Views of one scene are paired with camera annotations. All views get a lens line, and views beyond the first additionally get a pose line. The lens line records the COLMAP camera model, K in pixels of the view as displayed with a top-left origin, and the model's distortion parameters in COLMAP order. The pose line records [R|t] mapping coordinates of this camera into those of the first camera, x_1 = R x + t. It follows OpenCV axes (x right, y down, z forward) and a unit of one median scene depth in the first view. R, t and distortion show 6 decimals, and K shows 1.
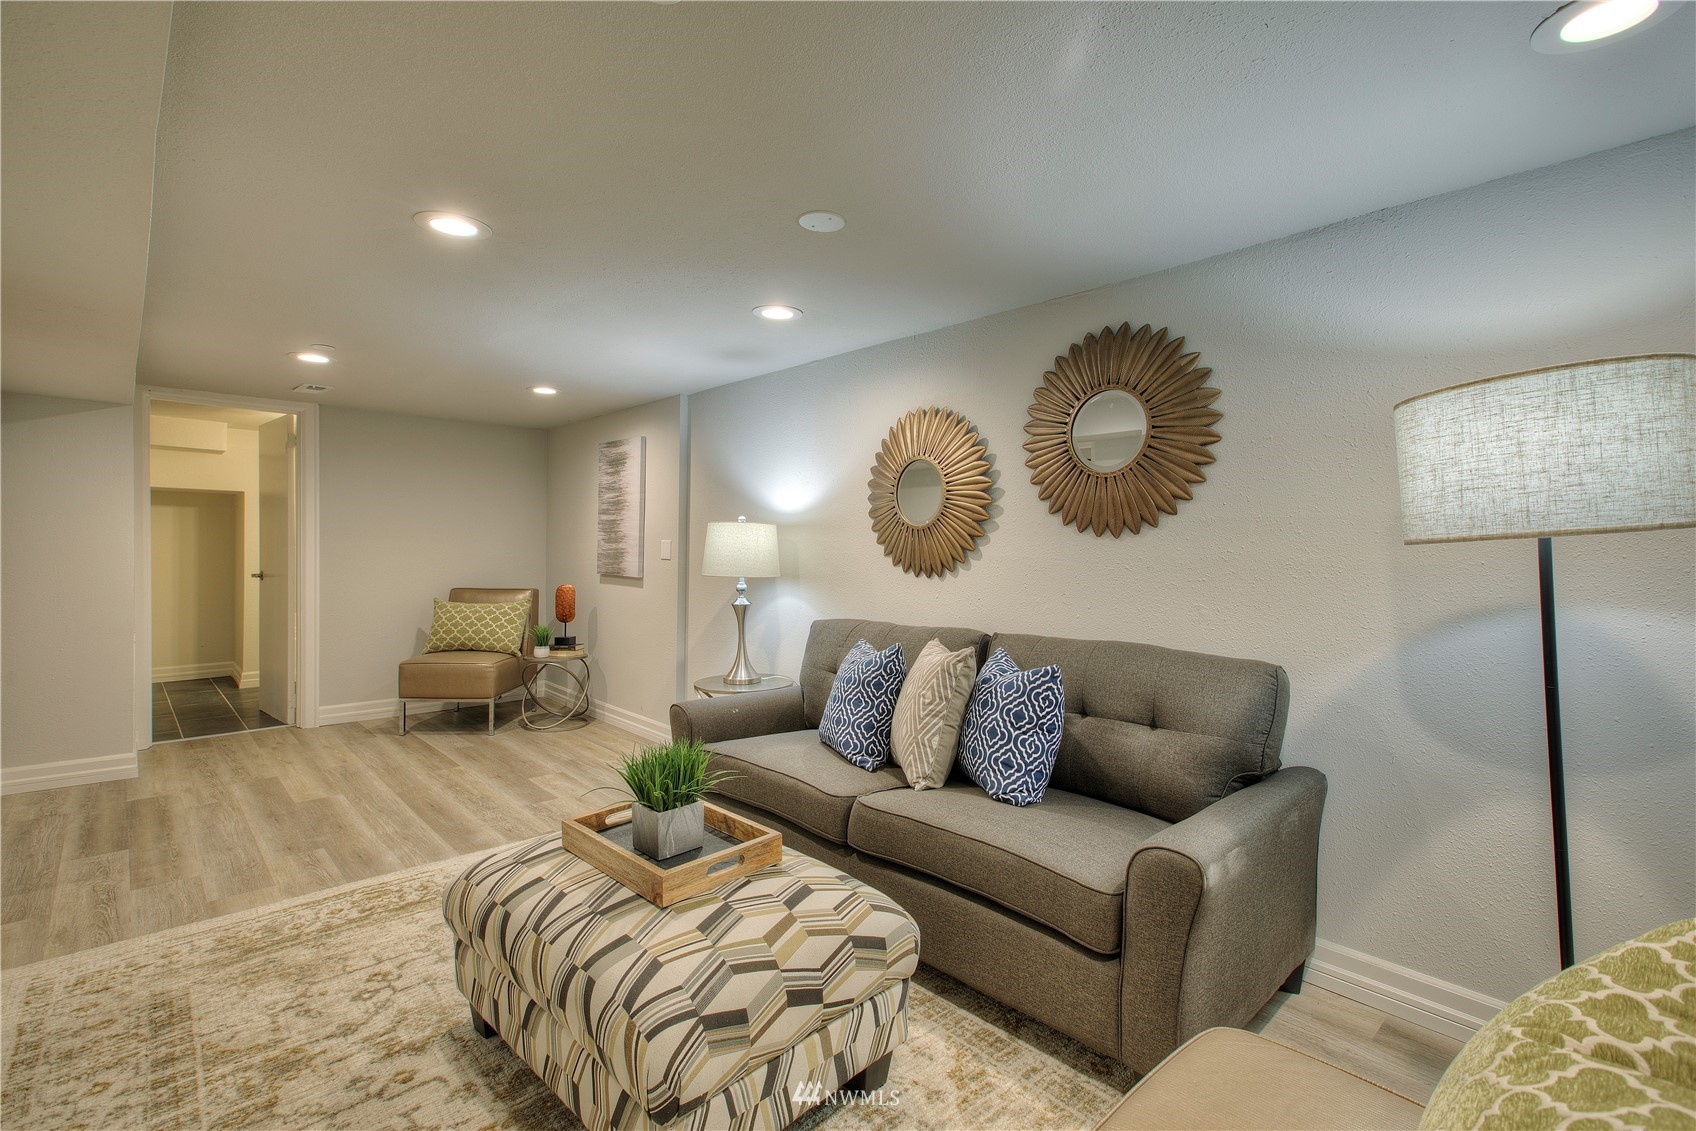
lens RADIAL K [[775.2, 0, 859.1], [0, 775.2, 561.8], [0, 0, 1]] dist [0.020524, -0.000035]
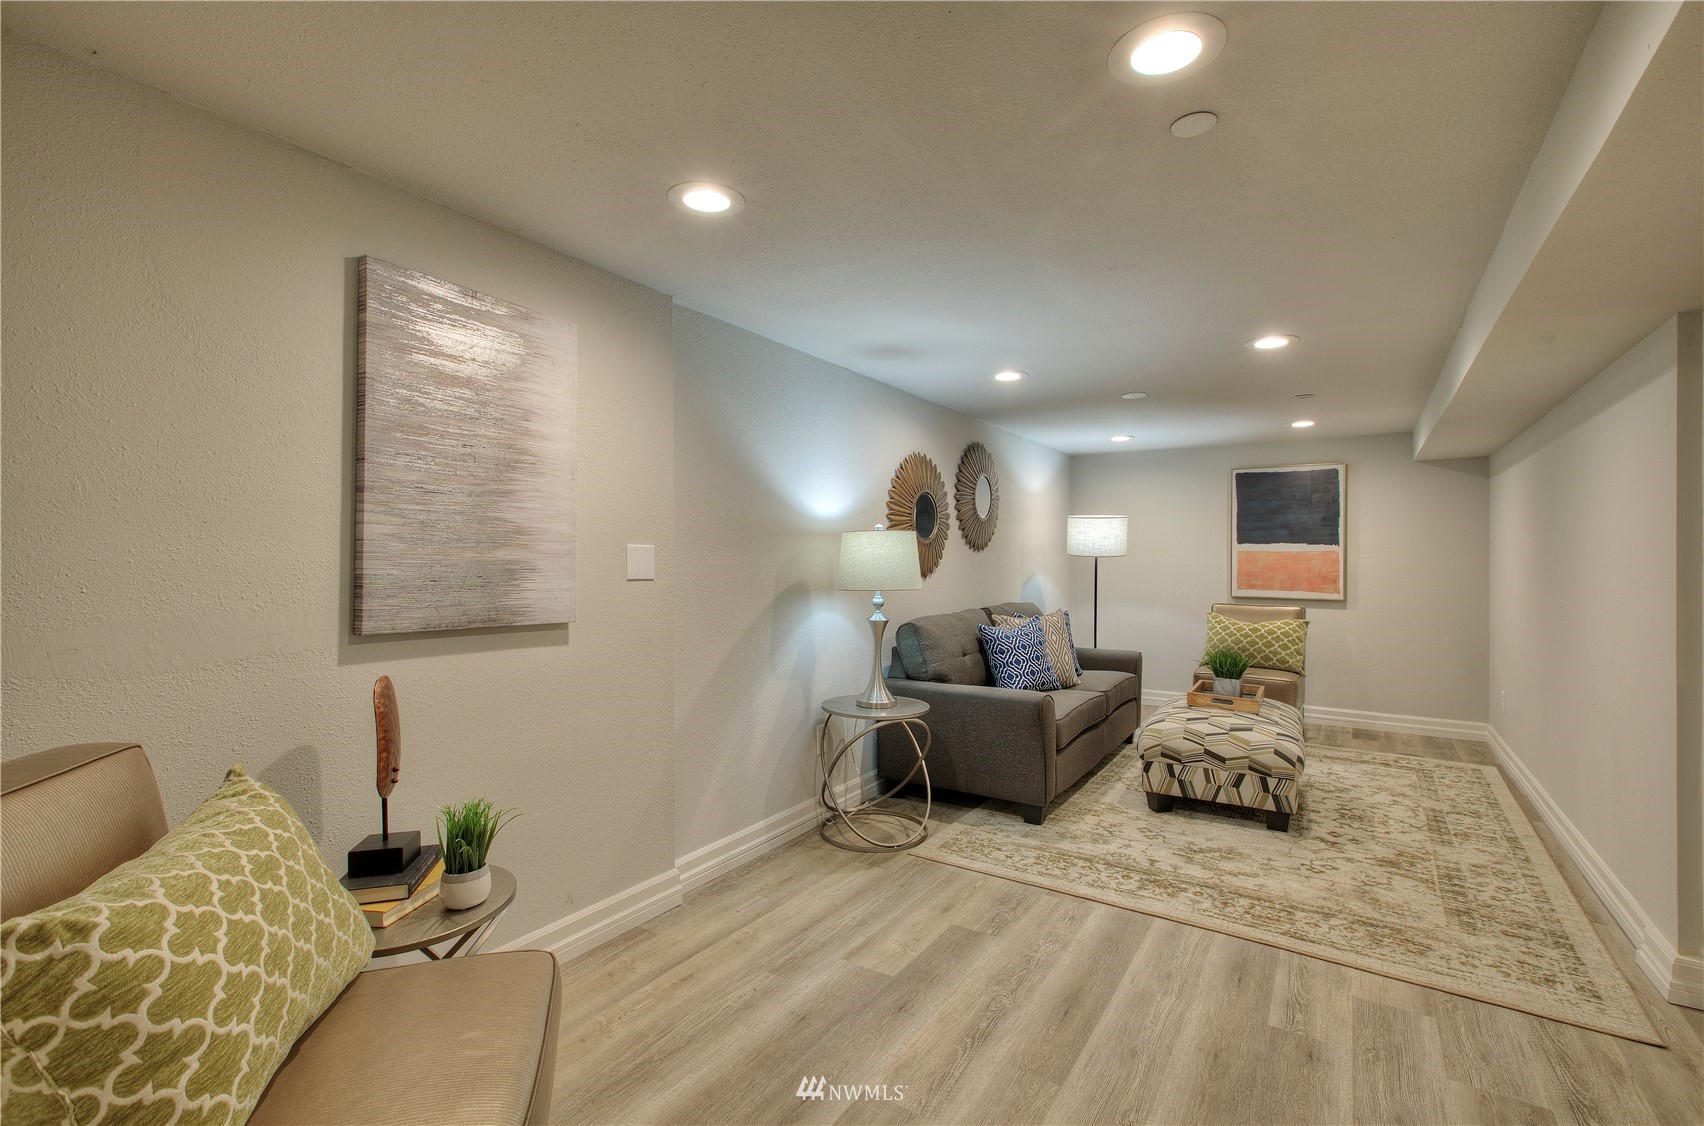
lens RADIAL K [[778.8, 0, 856.2], [0, 778.8, 550.8], [0, 0, 1]] dist [0.020524, -0.000035]
pose [[-0.246453, 0.002967, 0.969150, -1.259579], [0.013872, 0.999904, 0.000467, -0.033799], [-0.969056, 0.013559, -0.246470, 1.517430]]
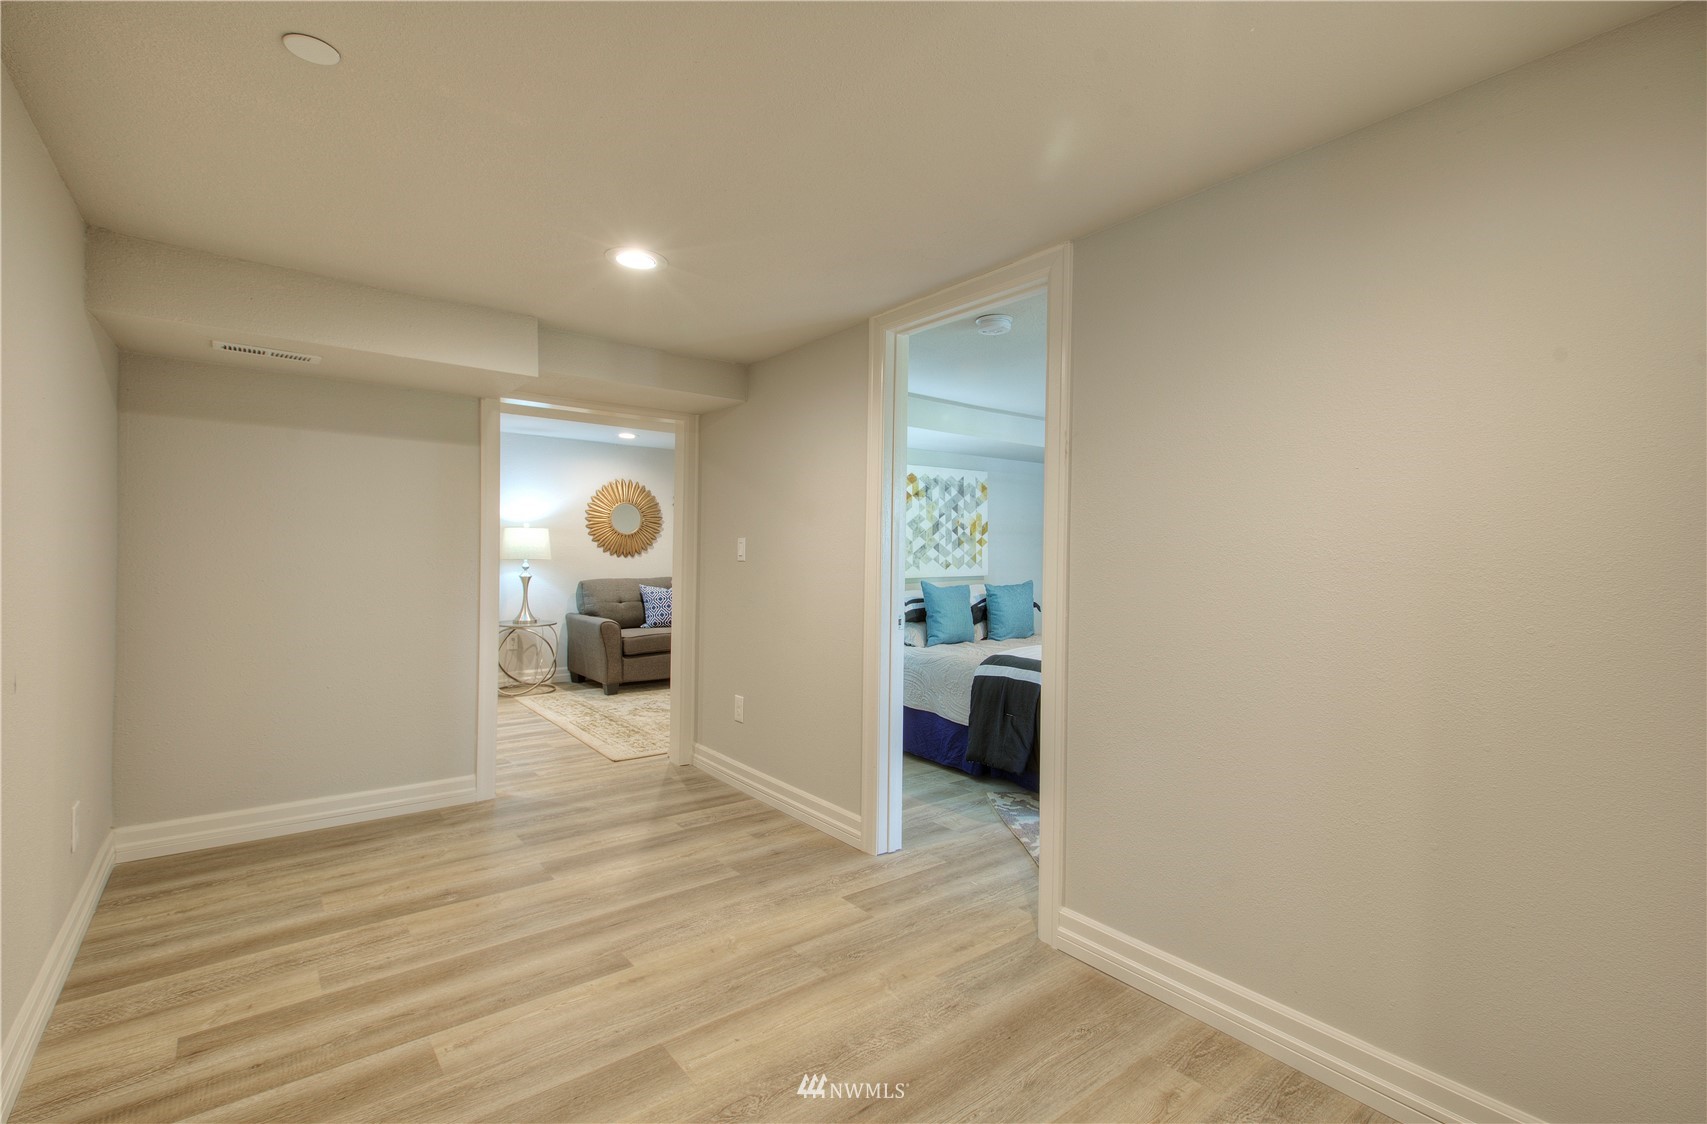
lens RADIAL K [[780.2, 0, 862.6], [0, 780.2, 567.8], [0, 0, 1]] dist [0.020524, -0.000035]
pose [[0.099141, -0.020607, 0.994860, -2.108965], [0.005947, 0.999780, 0.020116, 0.010287], [-0.995056, 0.003922, 0.099242, 0.146545]]
